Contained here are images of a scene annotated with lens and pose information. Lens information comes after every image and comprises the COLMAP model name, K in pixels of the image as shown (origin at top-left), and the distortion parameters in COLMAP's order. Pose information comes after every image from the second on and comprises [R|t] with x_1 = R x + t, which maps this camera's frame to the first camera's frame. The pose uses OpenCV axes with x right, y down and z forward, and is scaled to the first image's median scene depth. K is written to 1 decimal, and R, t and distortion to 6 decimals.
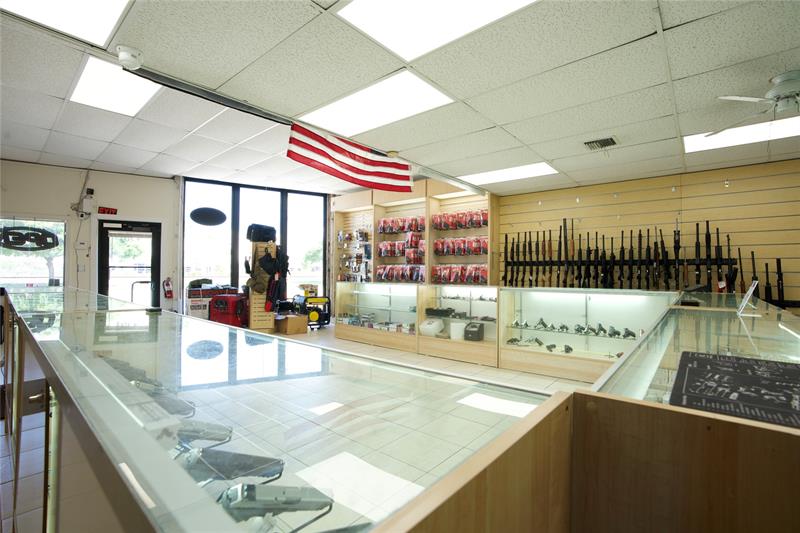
lens RADIAL K [[371.7, 0, 403.1], [0, 371.7, 269.4], [0, 0, 1]] dist [-0.061392, 0.025861]
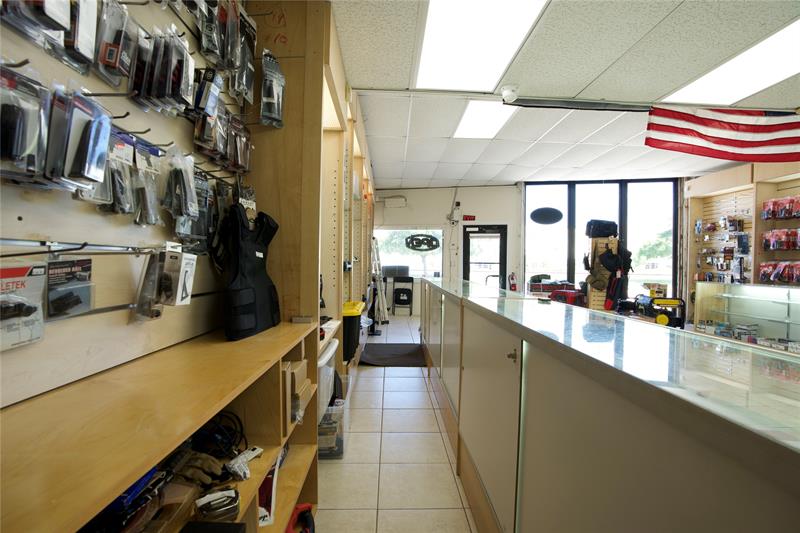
lens RADIAL K [[371.7, 0, 403.7], [0, 371.7, 267.2], [0, 0, 1]] dist [-0.061392, 0.025861]
pose [[0.675586, 0.010918, -0.737200, -0.028947], [-0.007992, 0.999940, 0.007485, 0.000263], [0.737238, 0.000835, 0.675633, -0.042242]]
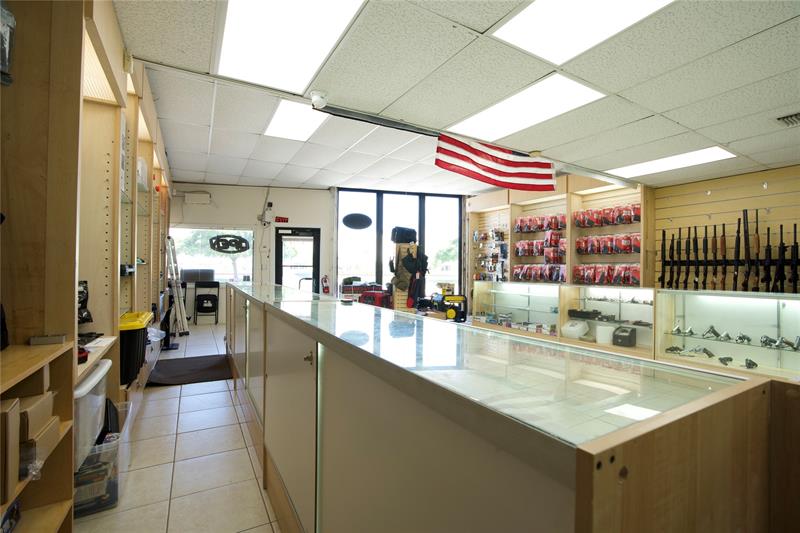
lens RADIAL K [[371.7, 0, 403.2], [0, 371.7, 267.1], [0, 0, 1]] dist [-0.061392, 0.025861]
pose [[0.941647, 0.002572, -0.336591, -0.020417], [-0.004069, 0.999985, -0.003743, -0.000001], [0.336577, 0.004894, 0.941643, -0.037511]]
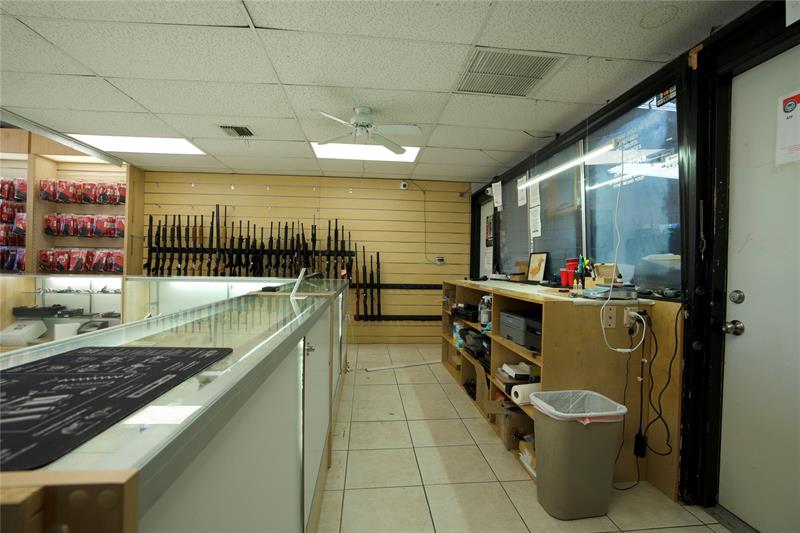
lens RADIAL K [[371.7, 0, 400.5], [0, 371.7, 264.8], [0, 0, 1]] dist [-0.061392, 0.025861]
pose [[0.704506, 0.007408, 0.709659, 0.093954], [-0.019190, 0.999779, 0.008614, 0.001723], [-0.709438, -0.019687, 0.704492, -0.017349]]
